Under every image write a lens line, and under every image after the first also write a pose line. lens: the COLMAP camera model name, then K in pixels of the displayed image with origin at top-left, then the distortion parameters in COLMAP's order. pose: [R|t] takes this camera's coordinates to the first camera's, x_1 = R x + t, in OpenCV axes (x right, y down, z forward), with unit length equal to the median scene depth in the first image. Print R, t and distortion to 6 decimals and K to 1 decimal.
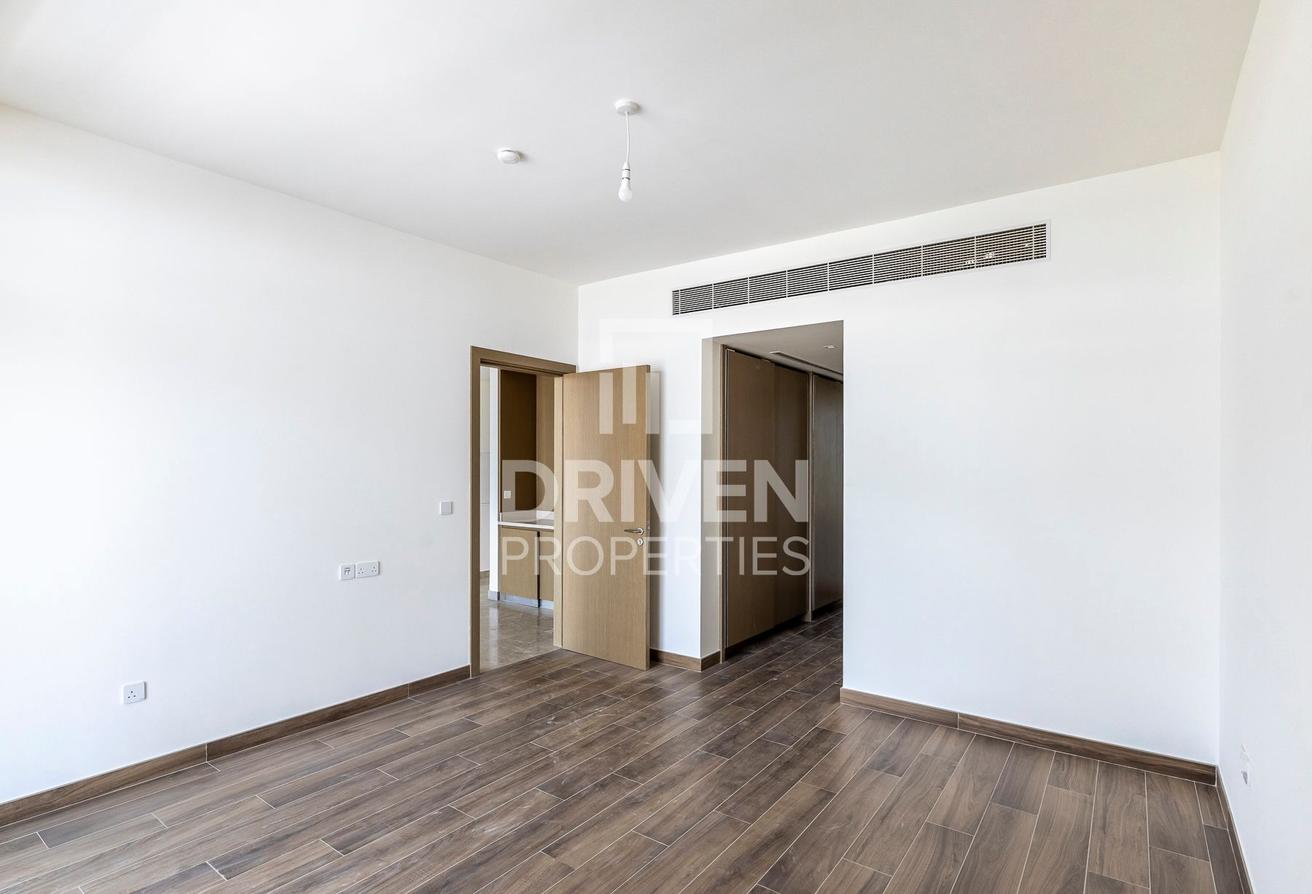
lens RADIAL K [[649.6, 0, 650.3], [0, 649.6, 445.7], [0, 0, 1]] dist [-0.001368, -0.001558]
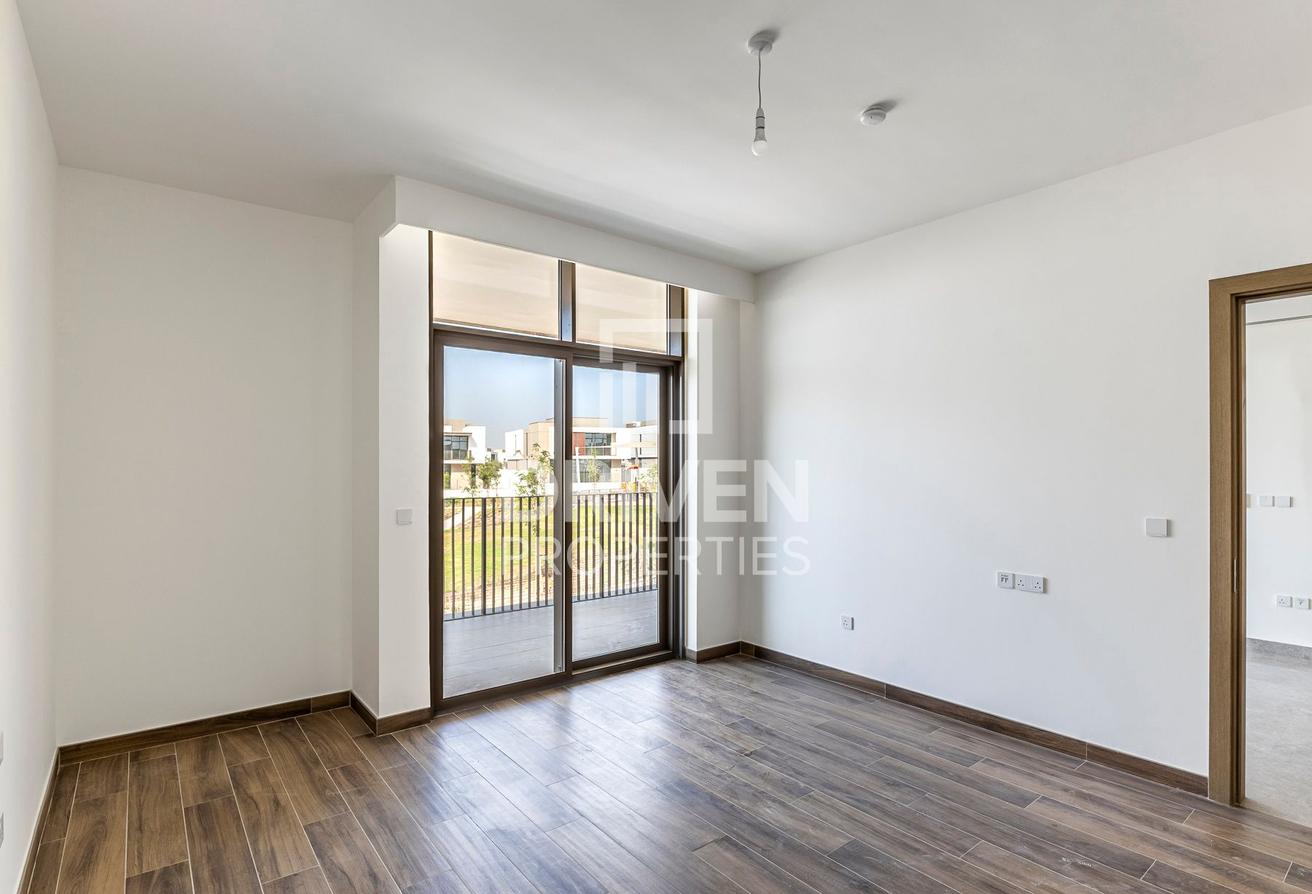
lens RADIAL K [[649.6, 0, 655.4], [0, 649.6, 457.7], [0, 0, 1]] dist [-0.001368, -0.001558]
pose [[-0.250107, -0.013358, -0.968126, 0.629337], [0.024471, 0.999498, -0.020113, 0.029071], [0.967909, -0.028722, -0.249654, 0.841255]]
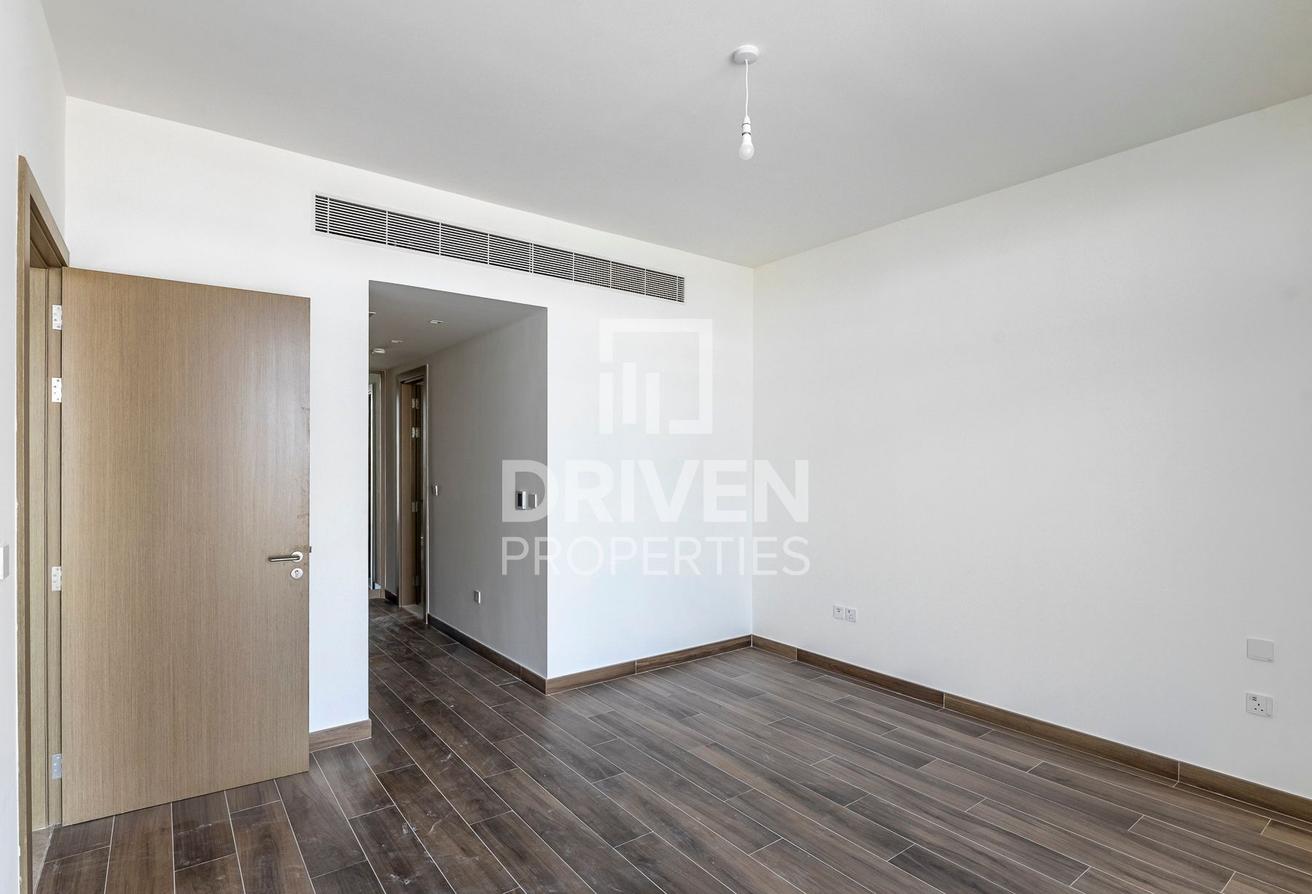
lens RADIAL K [[649.6, 0, 651.4], [0, 649.6, 460.2], [0, 0, 1]] dist [-0.001368, -0.001558]
pose [[0.294990, -0.005014, 0.955487, -0.717966], [-0.032093, 0.999370, 0.015152, 0.019853], [-0.954961, -0.035135, 0.294643, 0.671503]]
